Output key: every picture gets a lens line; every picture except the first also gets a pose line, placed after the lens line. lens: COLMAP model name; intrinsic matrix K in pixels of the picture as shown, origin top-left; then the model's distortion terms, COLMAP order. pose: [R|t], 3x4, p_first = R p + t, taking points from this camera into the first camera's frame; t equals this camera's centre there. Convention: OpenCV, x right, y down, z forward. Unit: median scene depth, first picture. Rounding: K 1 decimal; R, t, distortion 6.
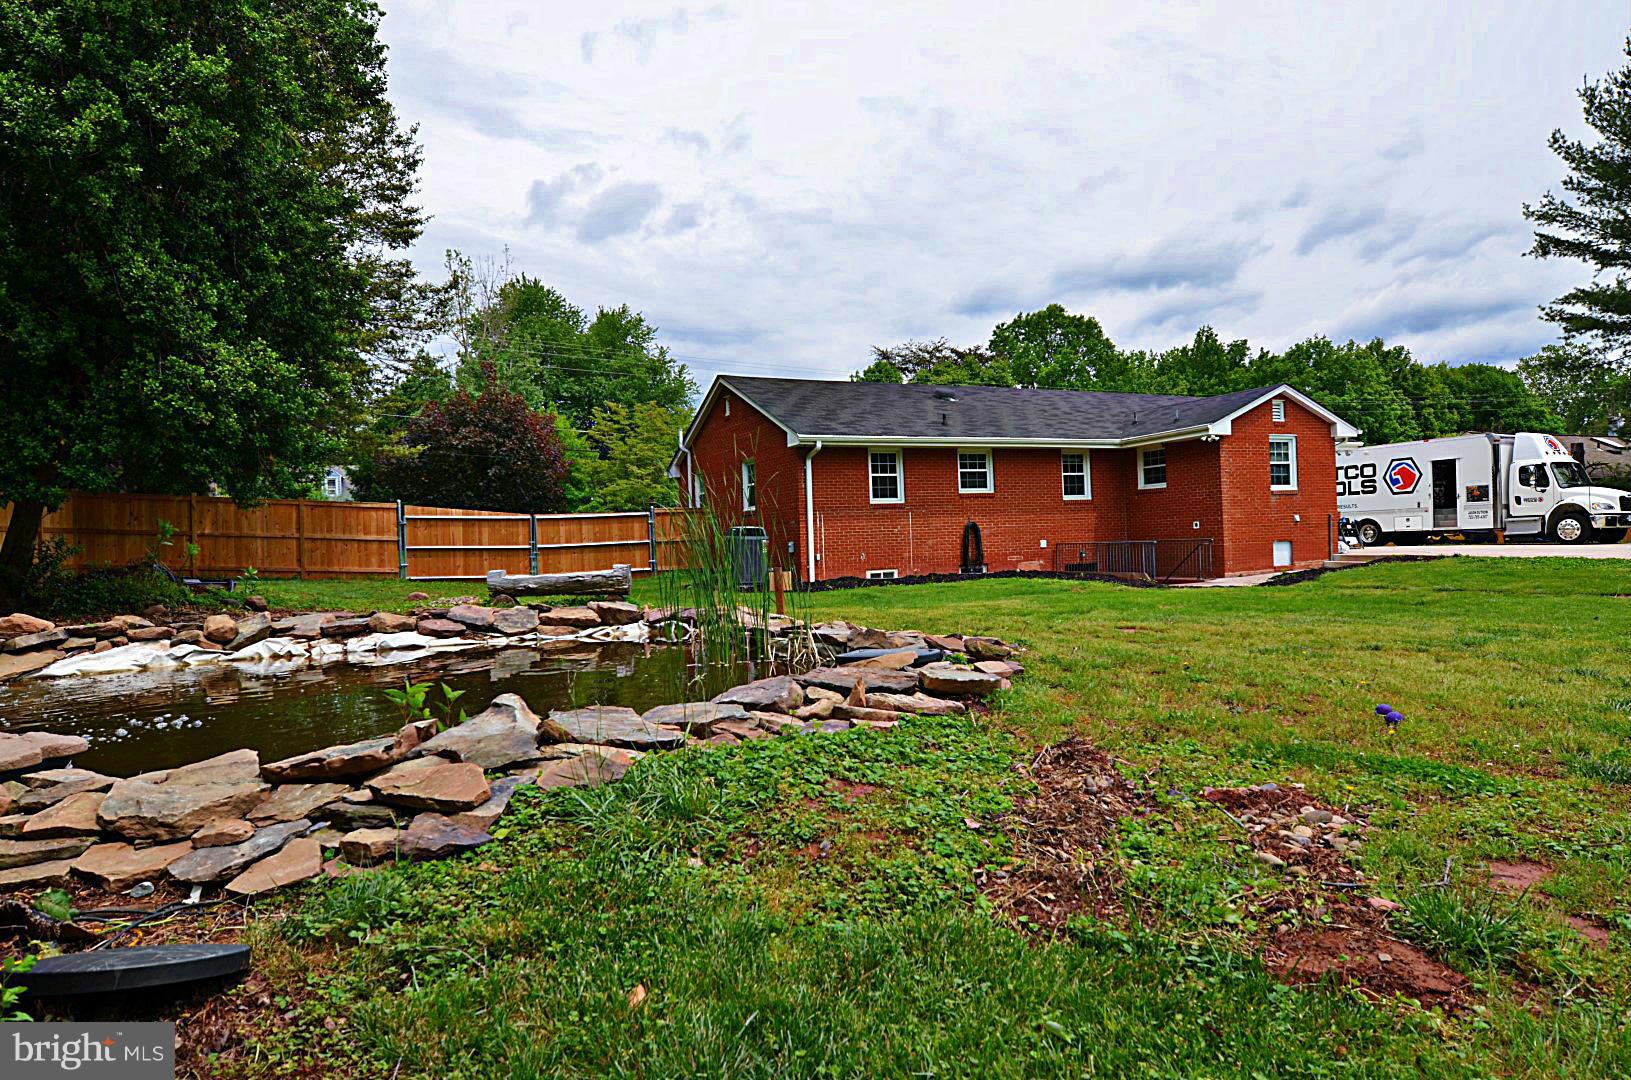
lens RADIAL K [[985.1, 0, 814.6], [0, 985.1, 542.0], [0, 0, 1]] dist [-0.019395, 0.001666]
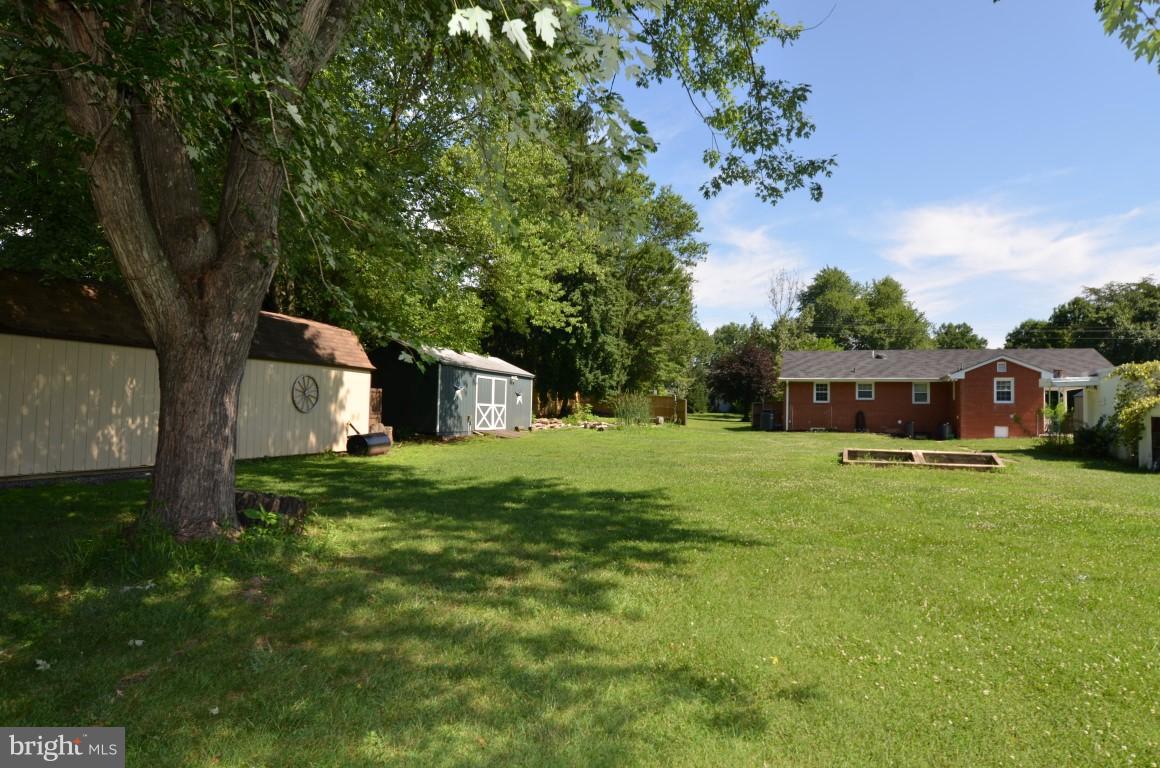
lens RADIAL K [[700.6, 0, 580.4], [0, 700.6, 382.9], [0, 0, 1]] dist [-0.019395, 0.001666]
pose [[0.714954, 0.017386, -0.698956, 0.907974], [-0.044572, 0.998791, -0.020747, -0.024472], [0.697750, 0.045987, 0.714864, -0.779150]]
